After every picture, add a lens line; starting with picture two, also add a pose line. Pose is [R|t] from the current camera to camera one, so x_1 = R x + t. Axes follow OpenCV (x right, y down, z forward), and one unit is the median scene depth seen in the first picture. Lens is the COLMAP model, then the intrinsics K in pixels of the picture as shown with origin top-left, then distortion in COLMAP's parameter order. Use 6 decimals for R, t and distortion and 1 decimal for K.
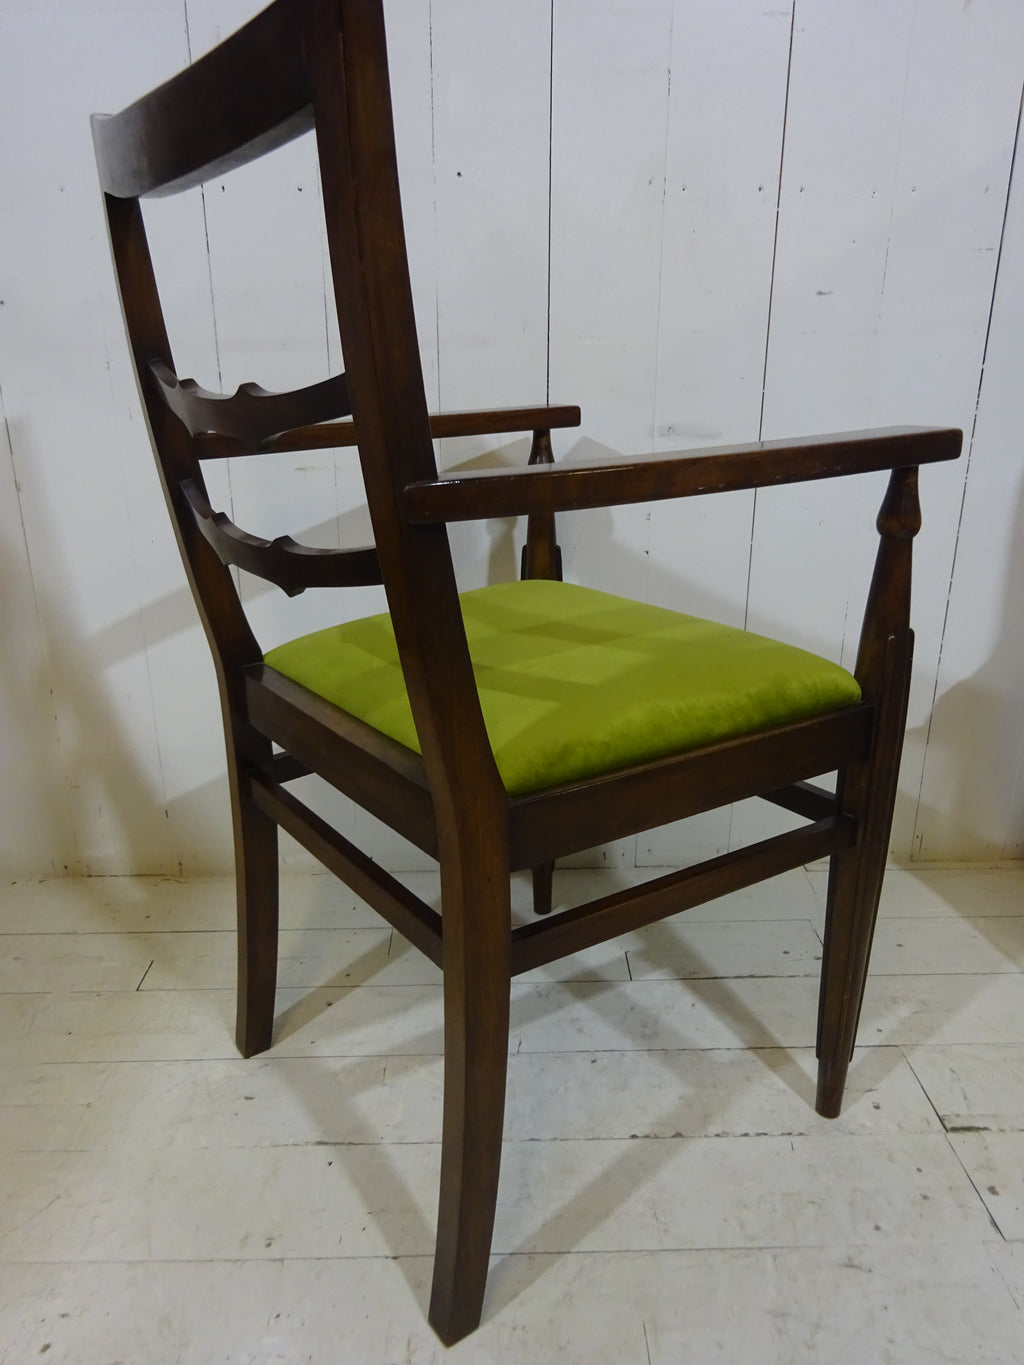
lens RADIAL K [[1014.8, 0, 516.8], [0, 1014.8, 681.4], [0, 0, 1]] dist [0.015787, -0.023192]
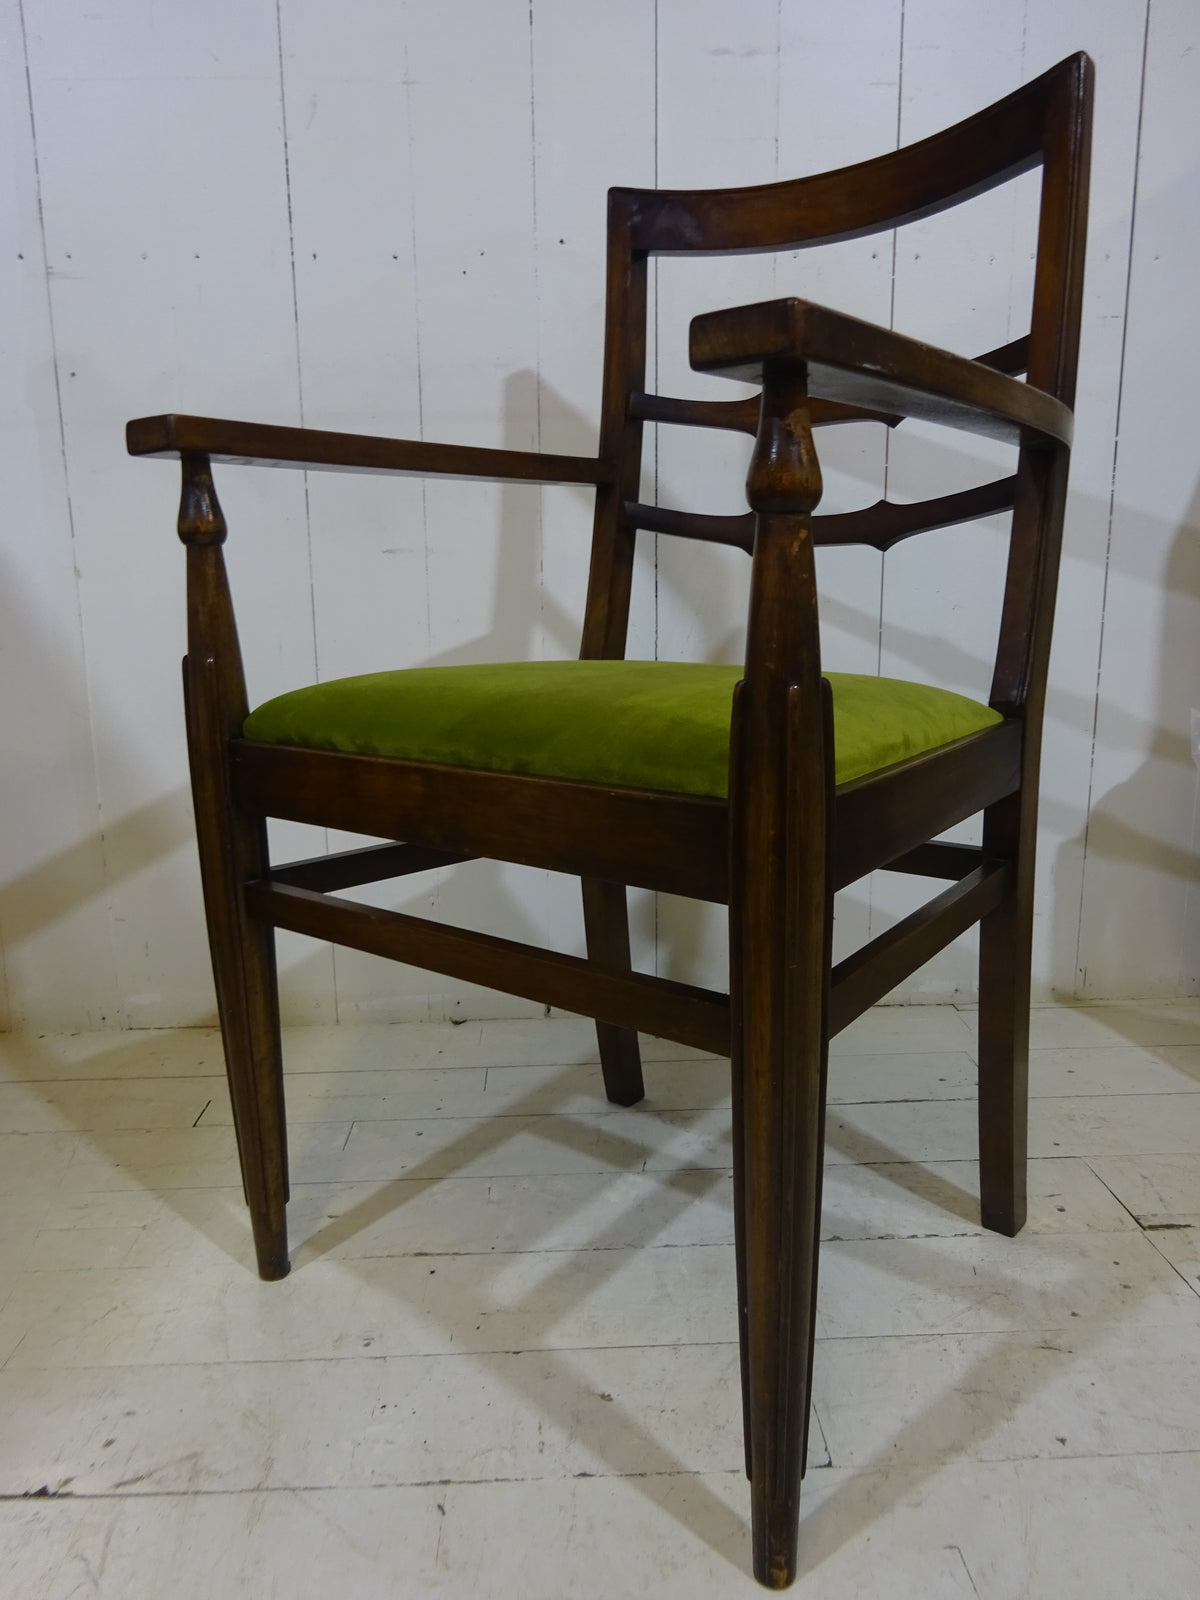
lens RADIAL K [[1189.5, 0, 603.5], [0, 1189.5, 798.9], [0, 0, 1]] dist [0.015787, -0.023192]
pose [[0.999773, -0.011459, 0.017960, -0.051489], [0.013855, 0.990120, -0.139536, 0.213494], [-0.016183, 0.139753, 0.990054, -0.049315]]
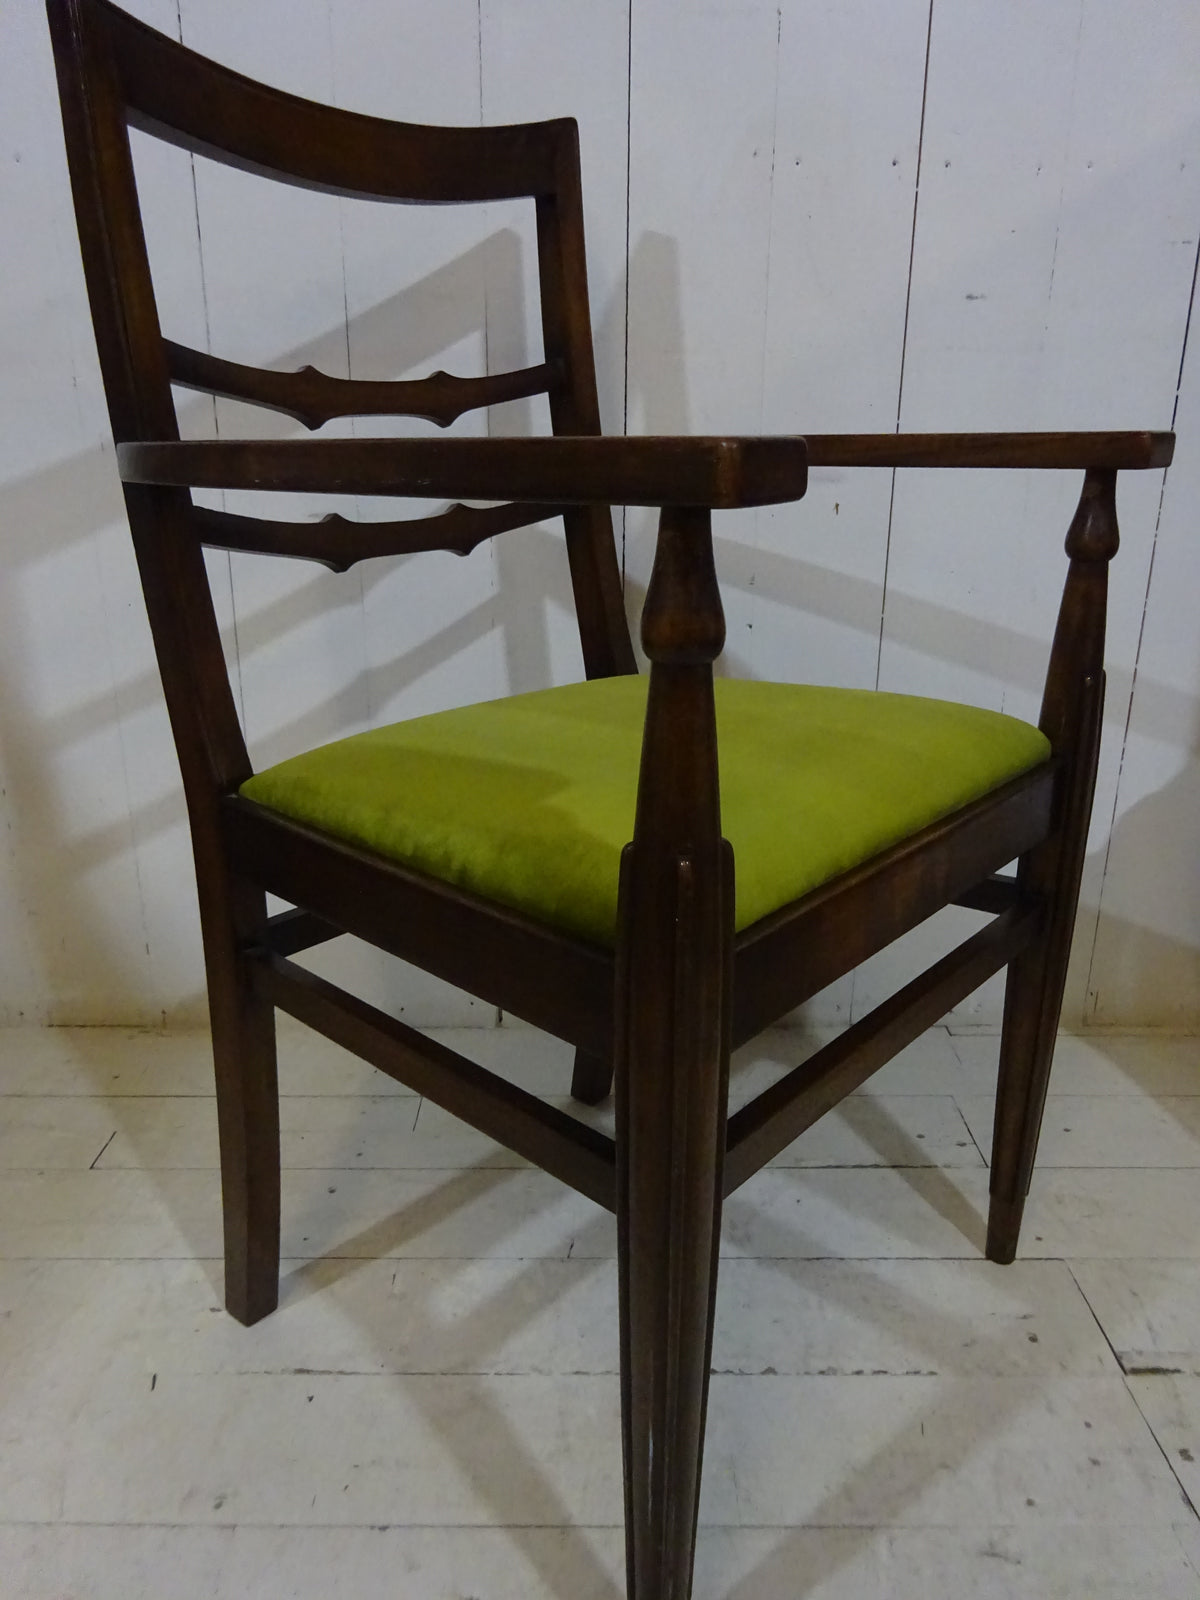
lens RADIAL K [[1189.5, 0, 605.0], [0, 1189.5, 797.9], [0, 0, 1]] dist [0.015787, -0.023192]
pose [[0.999746, 0.013903, -0.017737, 0.044937], [-0.014281, 0.999670, -0.021360, 0.038189], [0.017435, 0.021608, 0.999614, 0.096211]]
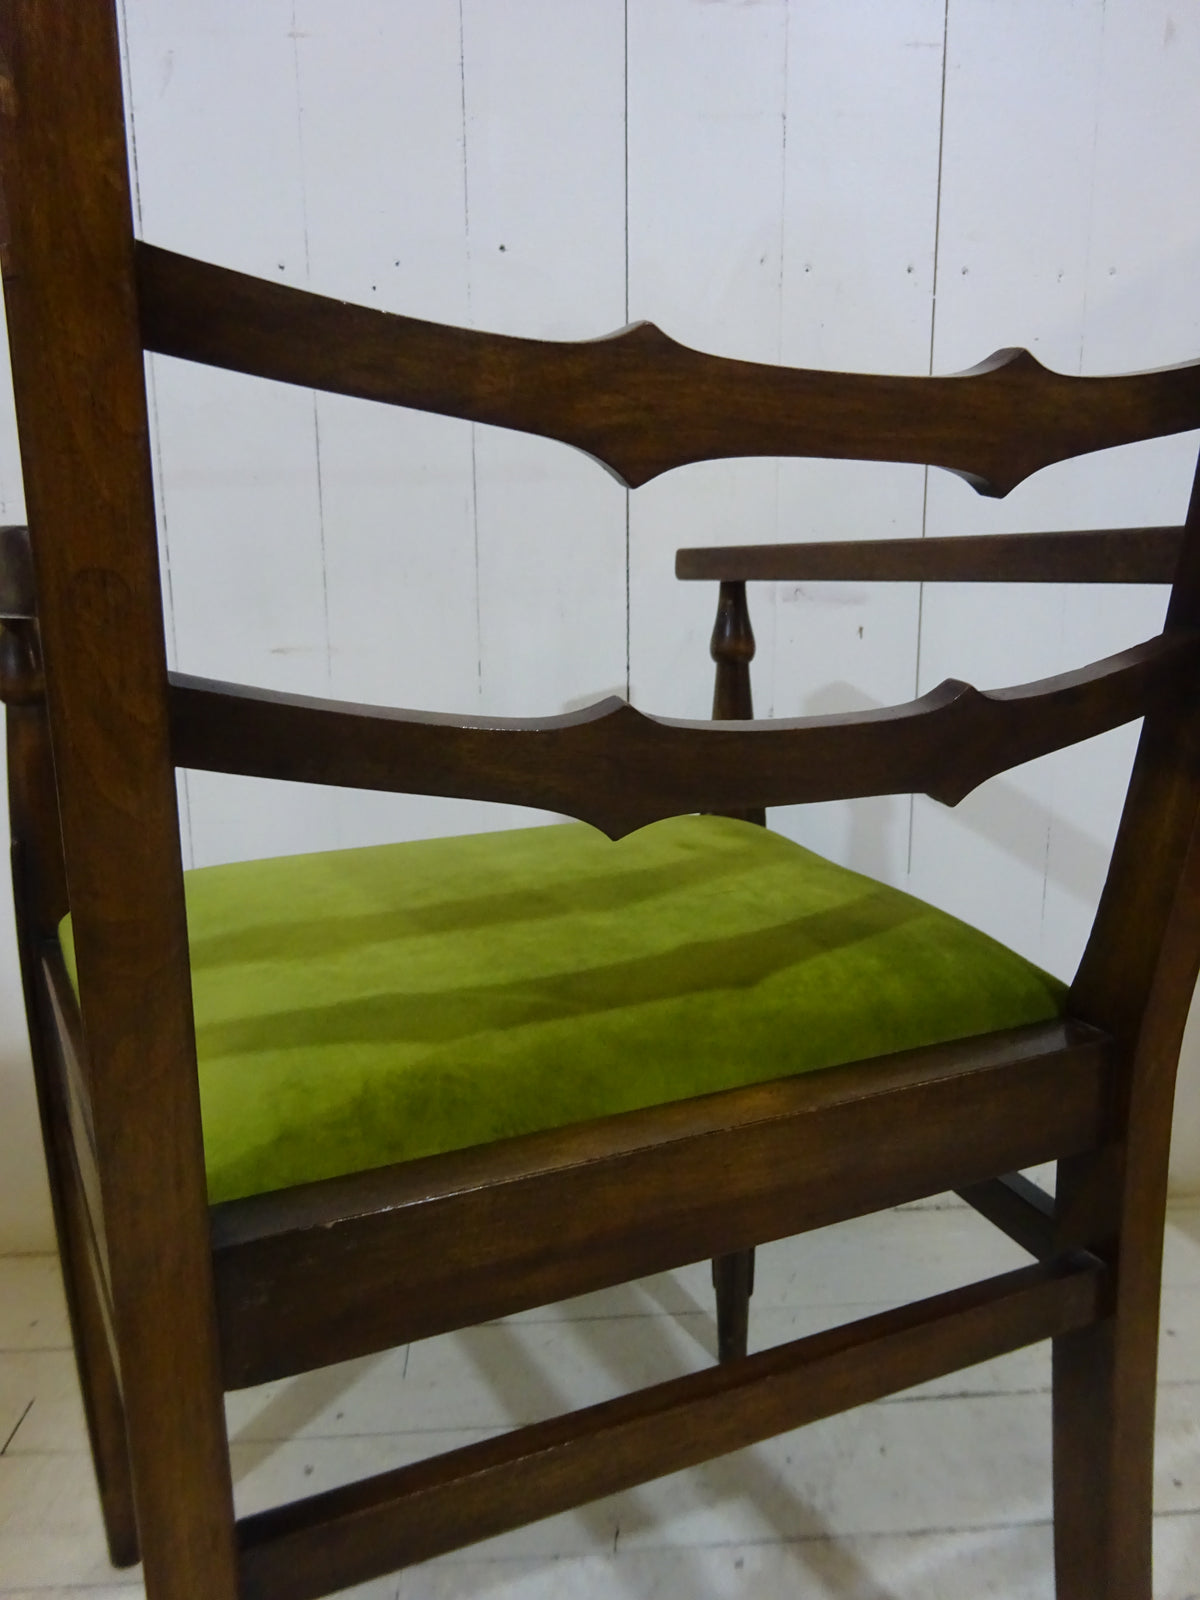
lens RADIAL K [[1181.7, 0, 605.4], [0, 1181.7, 800.0], [0, 0, 1]] dist [0.020207, -0.031352]
pose [[0.998929, -0.016413, 0.043254, -0.031028], [0.022277, 0.990073, -0.138781, 0.015498], [-0.040547, 0.139596, 0.989378, 0.250116]]
